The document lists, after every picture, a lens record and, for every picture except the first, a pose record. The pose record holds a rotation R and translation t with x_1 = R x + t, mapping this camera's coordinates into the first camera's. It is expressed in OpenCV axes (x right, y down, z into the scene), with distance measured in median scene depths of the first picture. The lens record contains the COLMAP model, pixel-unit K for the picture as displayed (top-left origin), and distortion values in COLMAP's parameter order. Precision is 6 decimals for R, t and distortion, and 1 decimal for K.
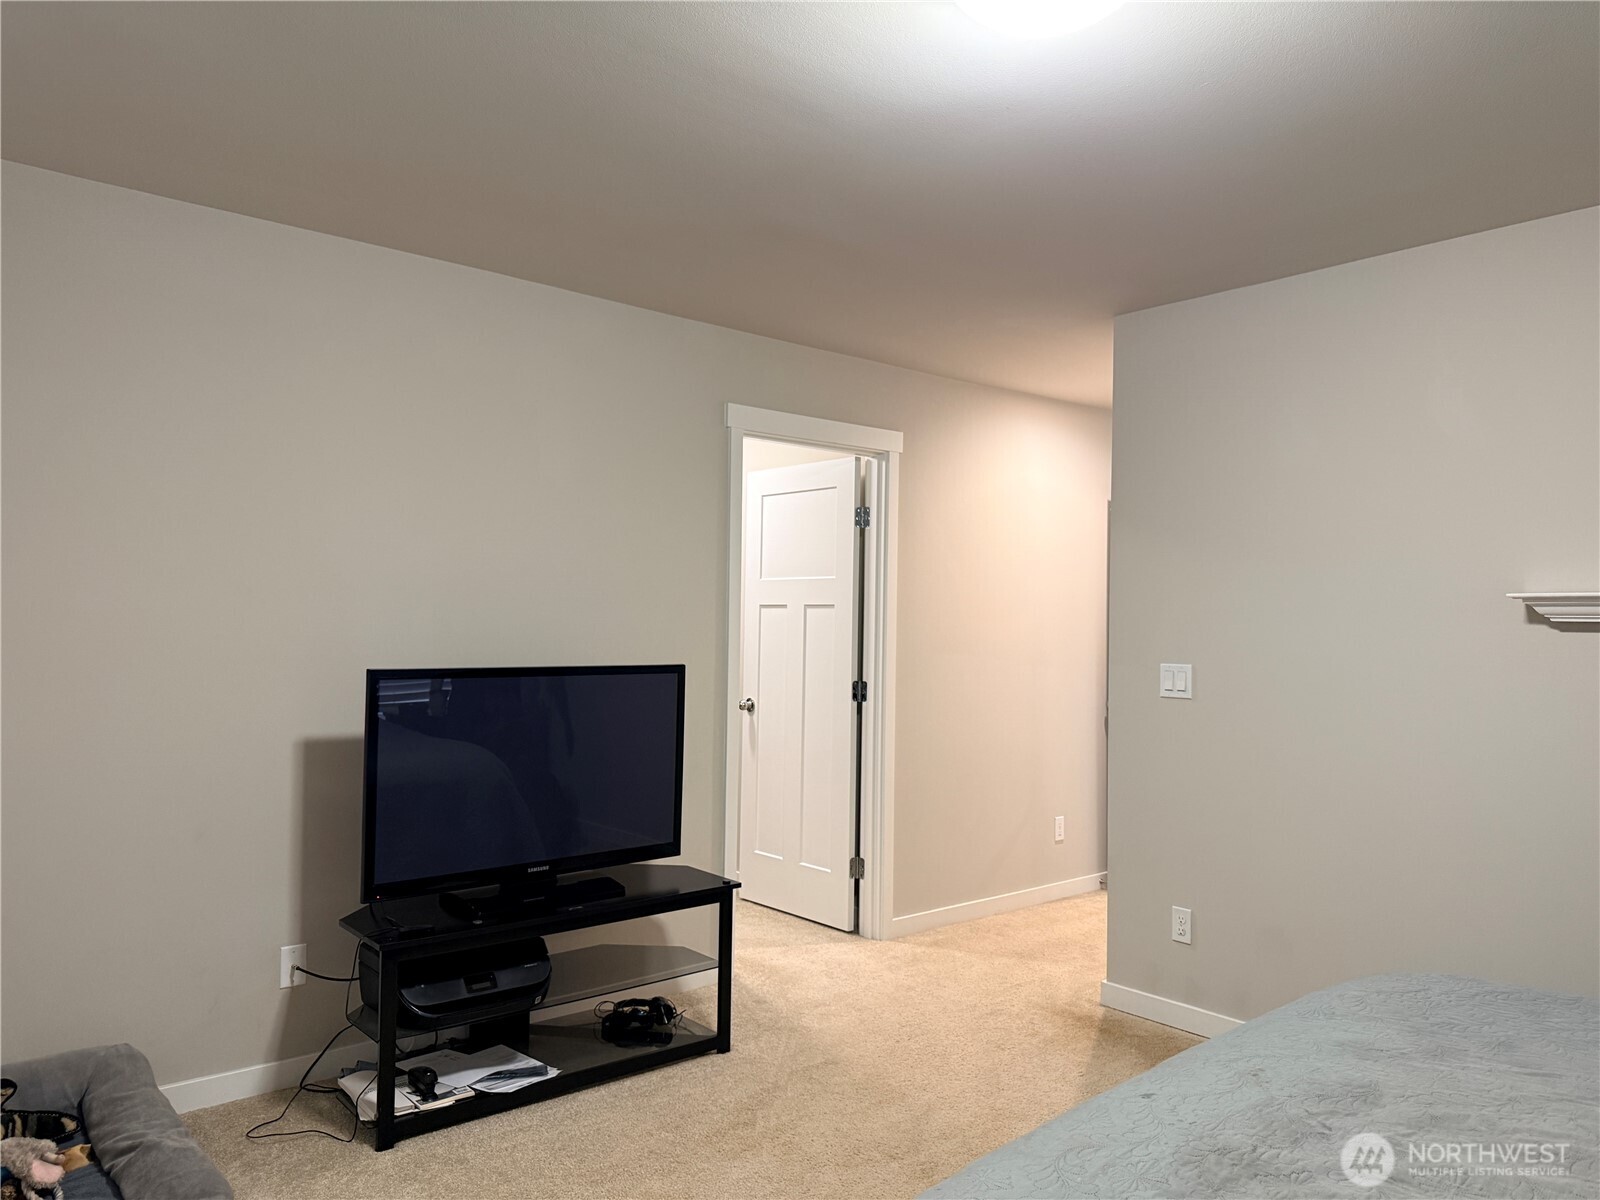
lens RADIAL K [[1121.1, 0, 800.0], [0, 1121.1, 600.0], [0, 0, 1]] dist [0.026612, -0.036927]
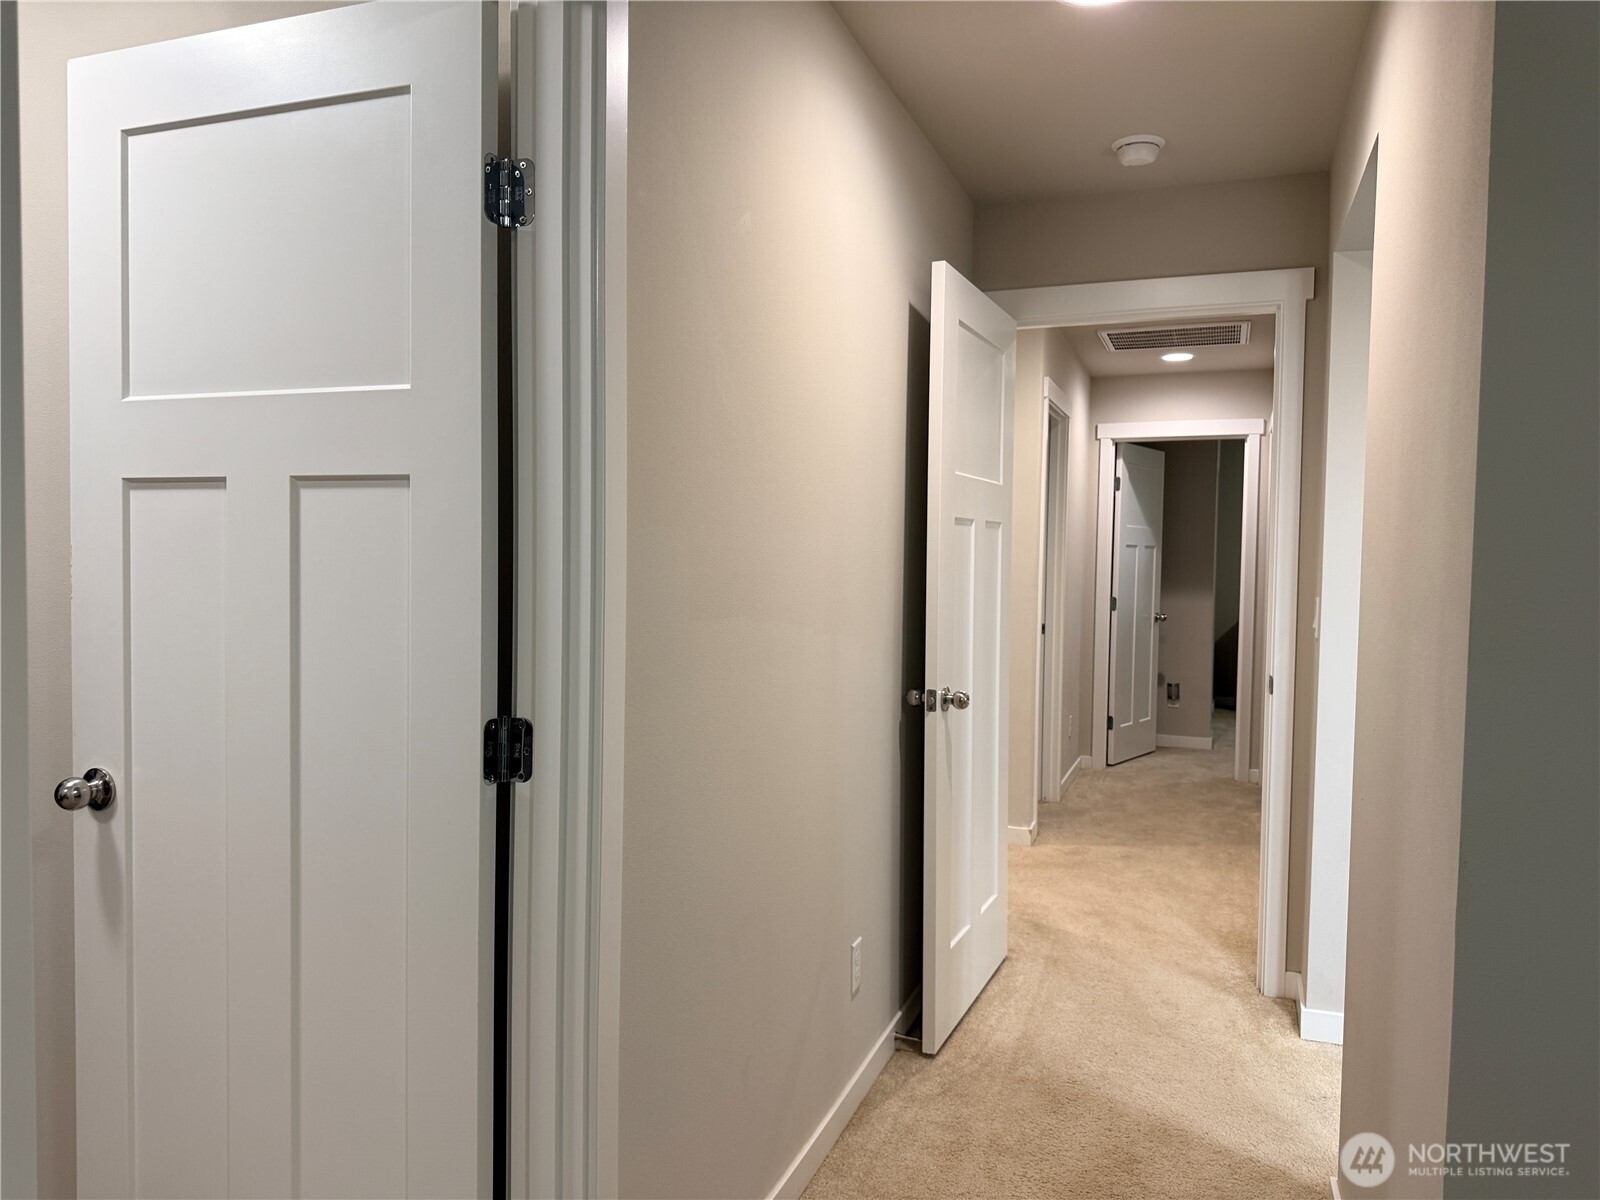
lens RADIAL K [[1121.1, 0, 799.5], [0, 1121.1, 603.4], [0, 0, 1]] dist [0.026612, -0.036927]
pose [[0.869608, -0.025286, 0.493095, -0.030259], [-0.007219, 0.997930, 0.063906, 0.019064], [-0.493690, -0.059133, 0.867625, 0.683868]]
